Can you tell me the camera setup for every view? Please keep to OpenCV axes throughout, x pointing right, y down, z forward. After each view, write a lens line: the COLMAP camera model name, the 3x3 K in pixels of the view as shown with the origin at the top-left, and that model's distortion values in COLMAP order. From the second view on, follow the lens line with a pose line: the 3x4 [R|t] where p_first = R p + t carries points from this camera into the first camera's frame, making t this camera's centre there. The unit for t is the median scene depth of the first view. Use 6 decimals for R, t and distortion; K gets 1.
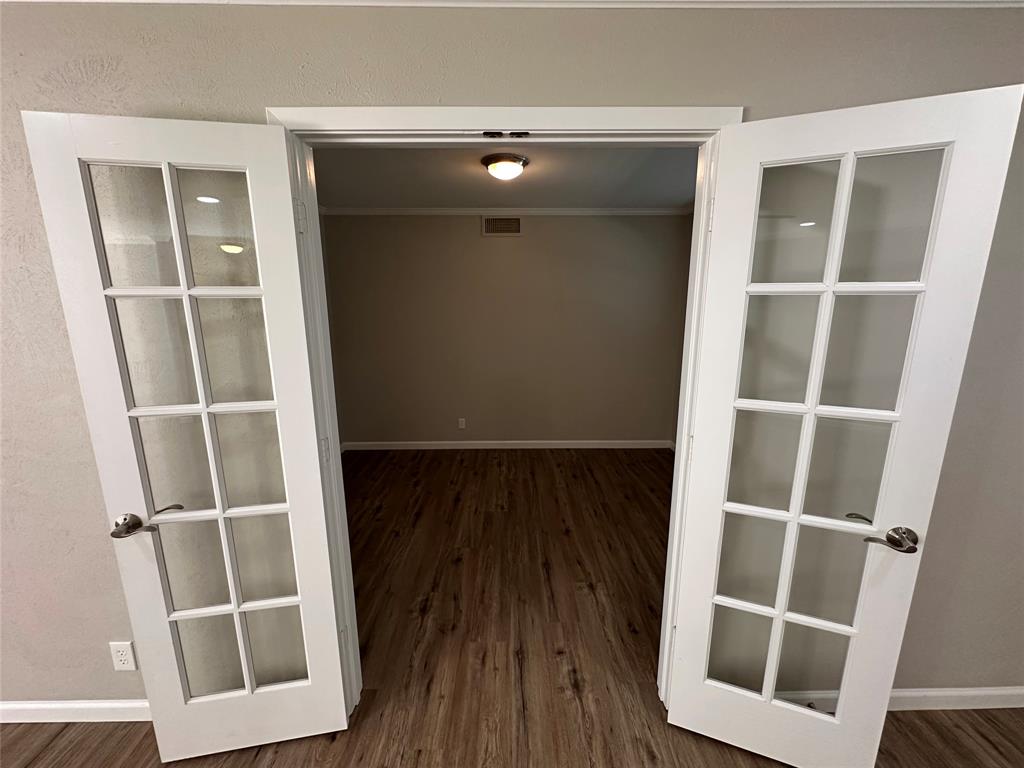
lens RADIAL K [[410.5, 0, 514.6], [0, 410.5, 382.8], [0, 0, 1]] dist [-0.000028, -0.000797]
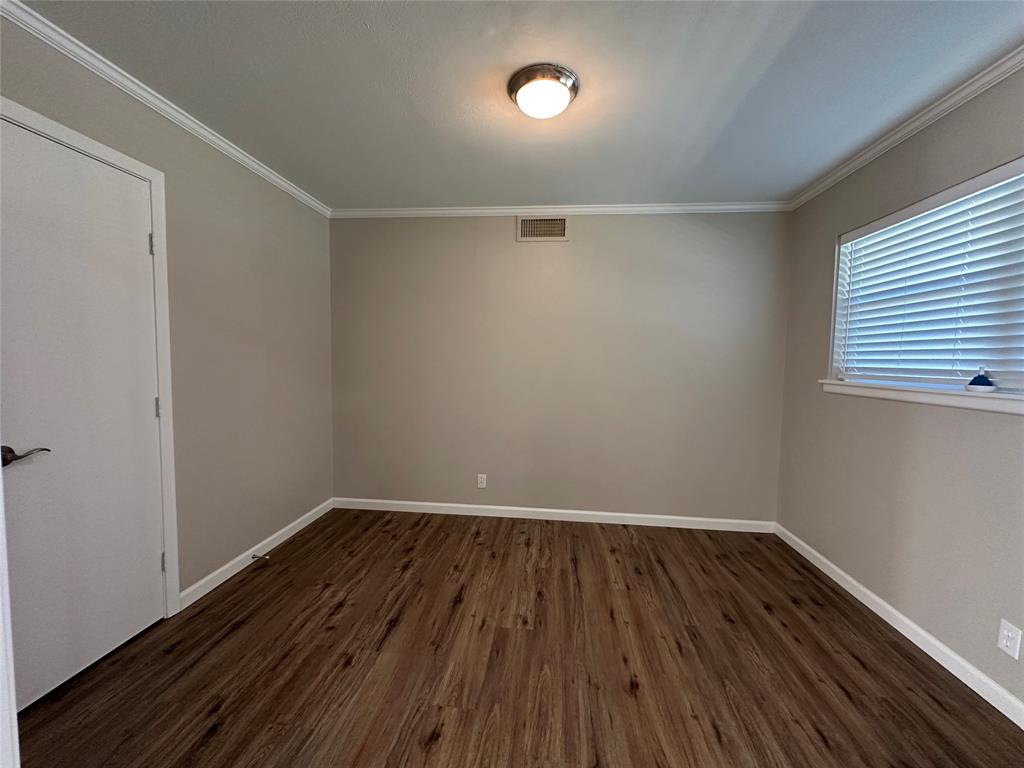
lens RADIAL K [[410.5, 0, 512.7], [0, 410.5, 383.4], [0, 0, 1]] dist [-0.000028, -0.000797]
pose [[0.992917, 0.026638, -0.115782, 0.013819], [-0.042165, 0.990111, -0.133803, 0.024606], [0.111073, 0.137737, 0.984221, 0.303480]]
